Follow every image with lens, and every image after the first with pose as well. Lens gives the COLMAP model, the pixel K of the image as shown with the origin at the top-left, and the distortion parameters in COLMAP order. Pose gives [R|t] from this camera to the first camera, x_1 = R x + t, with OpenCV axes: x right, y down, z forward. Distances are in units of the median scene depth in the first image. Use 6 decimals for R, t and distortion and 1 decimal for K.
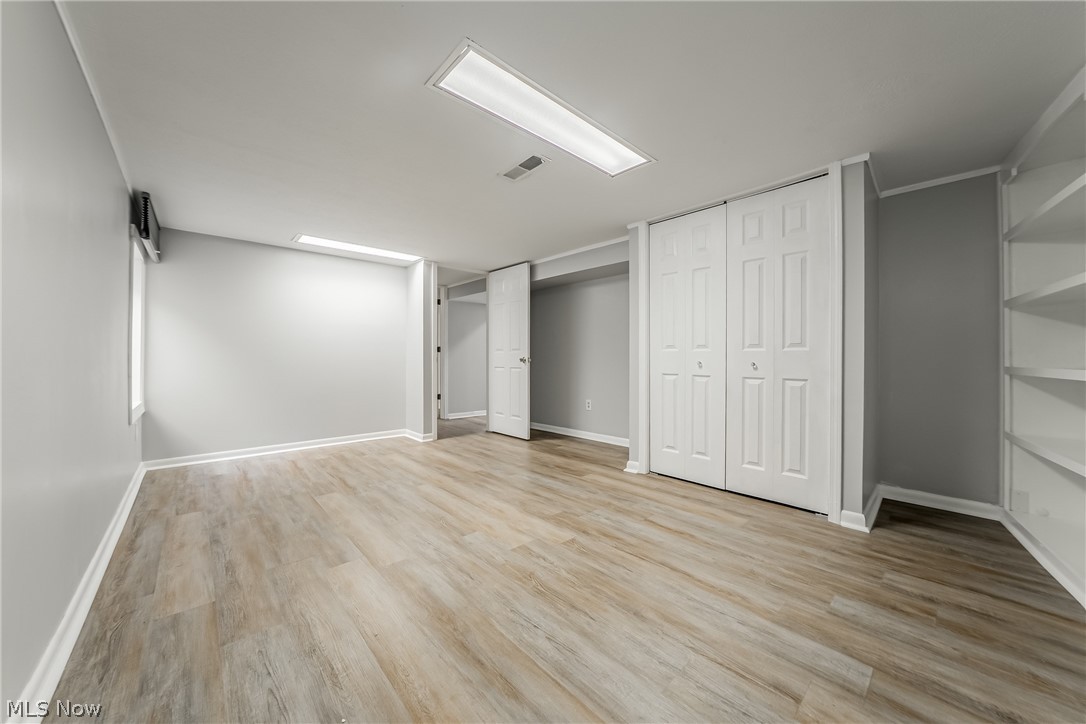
lens RADIAL K [[383.0, 0, 547.6], [0, 383.0, 360.0], [0, 0, 1]] dist [-0.014763, 0.000154]
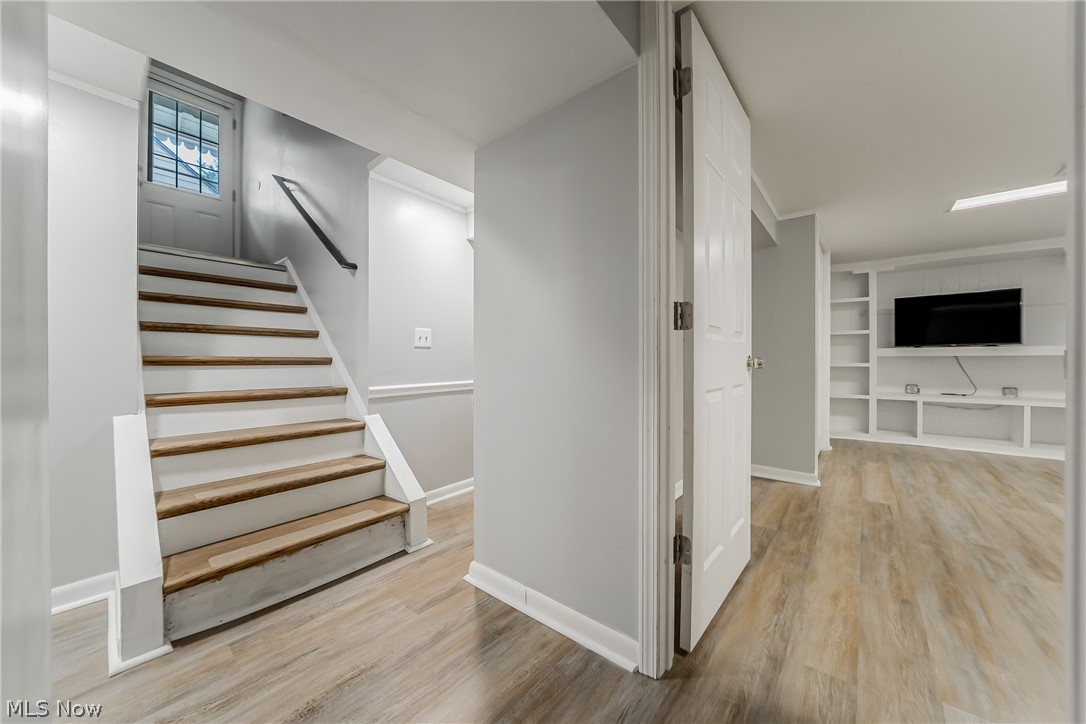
lens RADIAL K [[382.5, 0, 558.2], [0, 382.5, 360.5], [0, 0, 1]] dist [0.000091, 0.000061]
pose [[-0.145302, 0.001617, 0.989386, -0.841973], [0.007994, 0.999968, -0.000460, -0.007483], [-0.989355, 0.007842, -0.145310, 2.477016]]
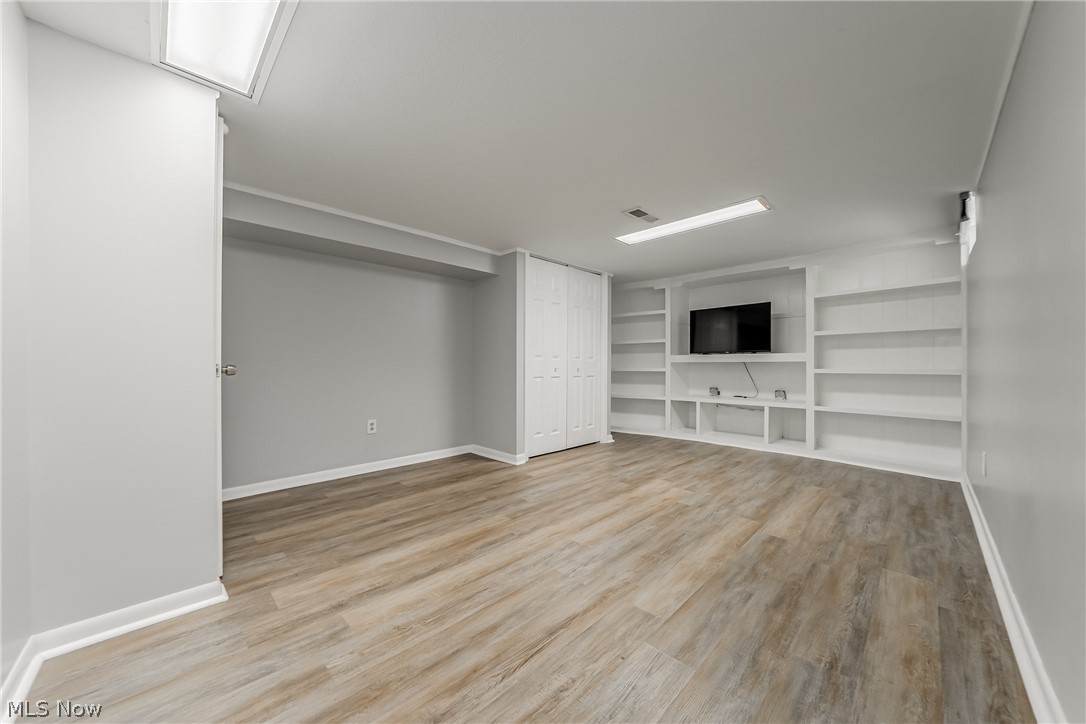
lens RADIAL K [[383.0, 0, 547.6], [0, 383.0, 360.0], [0, 0, 1]] dist [-0.014763, 0.000154]
pose [[-0.033600, 0.012005, 0.999363, -1.332492], [0.004926, 0.999918, -0.011846, -0.006558], [-0.999423, 0.004524, -0.033656, 1.364299]]
